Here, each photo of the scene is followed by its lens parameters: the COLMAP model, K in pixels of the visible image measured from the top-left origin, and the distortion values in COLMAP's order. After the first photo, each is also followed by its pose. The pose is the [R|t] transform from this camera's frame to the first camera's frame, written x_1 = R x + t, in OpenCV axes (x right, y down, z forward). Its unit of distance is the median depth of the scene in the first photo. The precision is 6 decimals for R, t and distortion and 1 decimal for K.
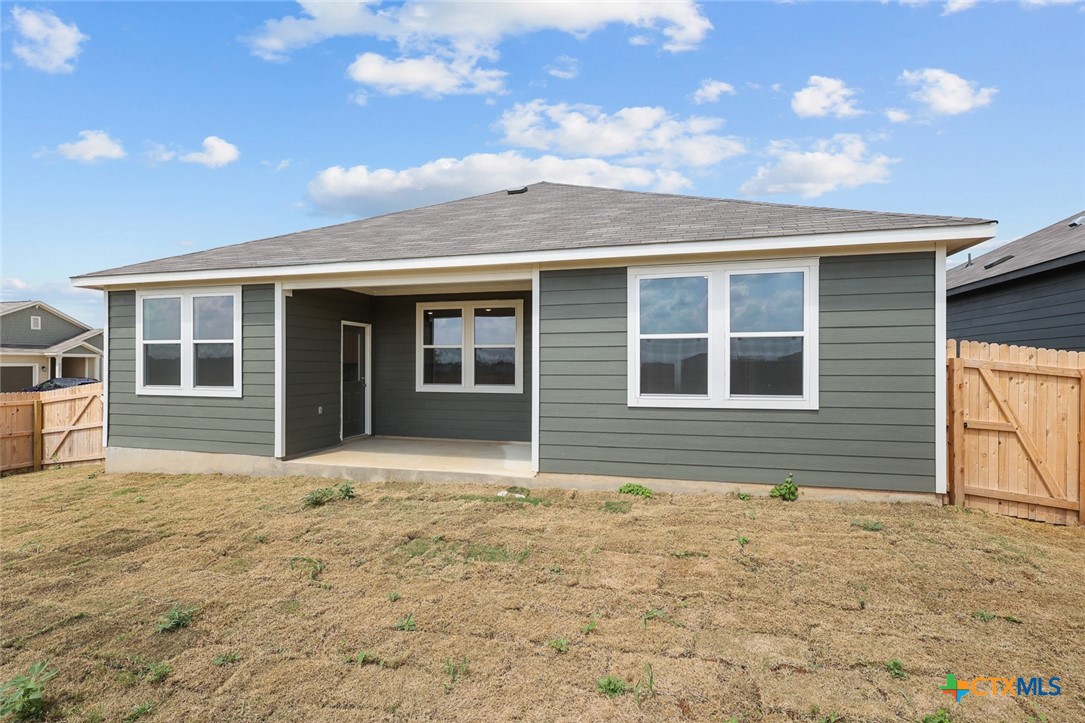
lens RADIAL K [[482.5, 0, 557.6], [0, 482.5, 348.6], [0, 0, 1]] dist [-0.002336, 0.001221]
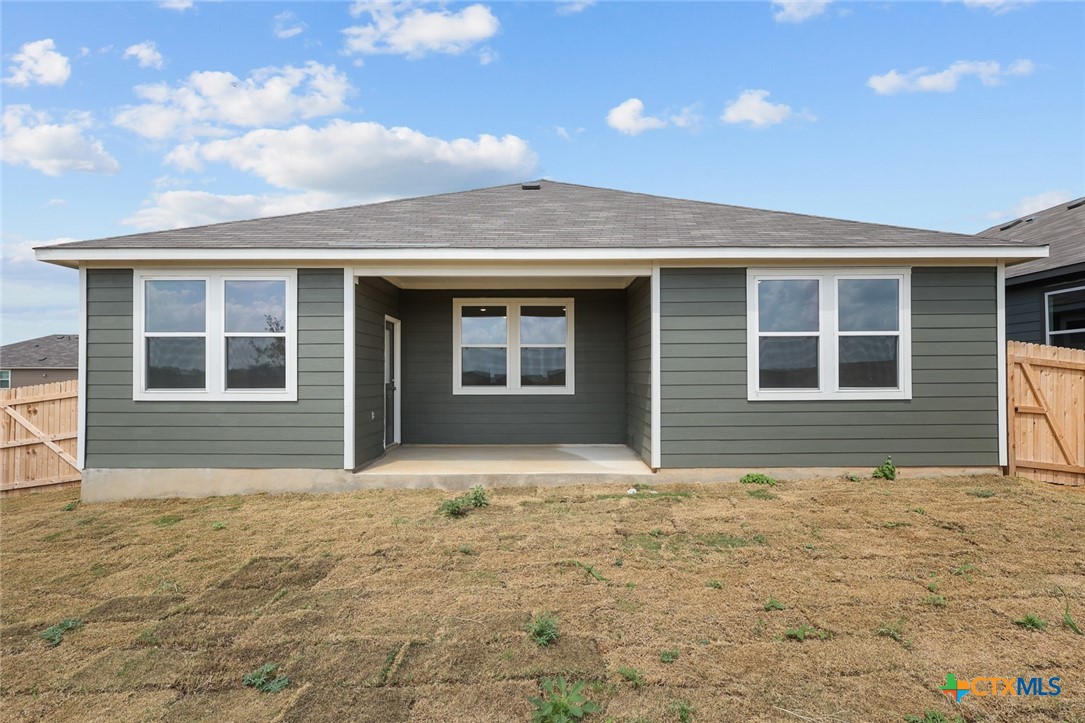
lens RADIAL K [[500.9, 0, 542.1], [0, 500.9, 356.2], [0, 0, 1]] dist [-0.001701, 0.001369]
pose [[0.969542, 0.005199, 0.244869, -0.551369], [-0.004183, 0.999980, -0.004667, 0.029927], [-0.244889, 0.003501, 0.969545, 0.050675]]
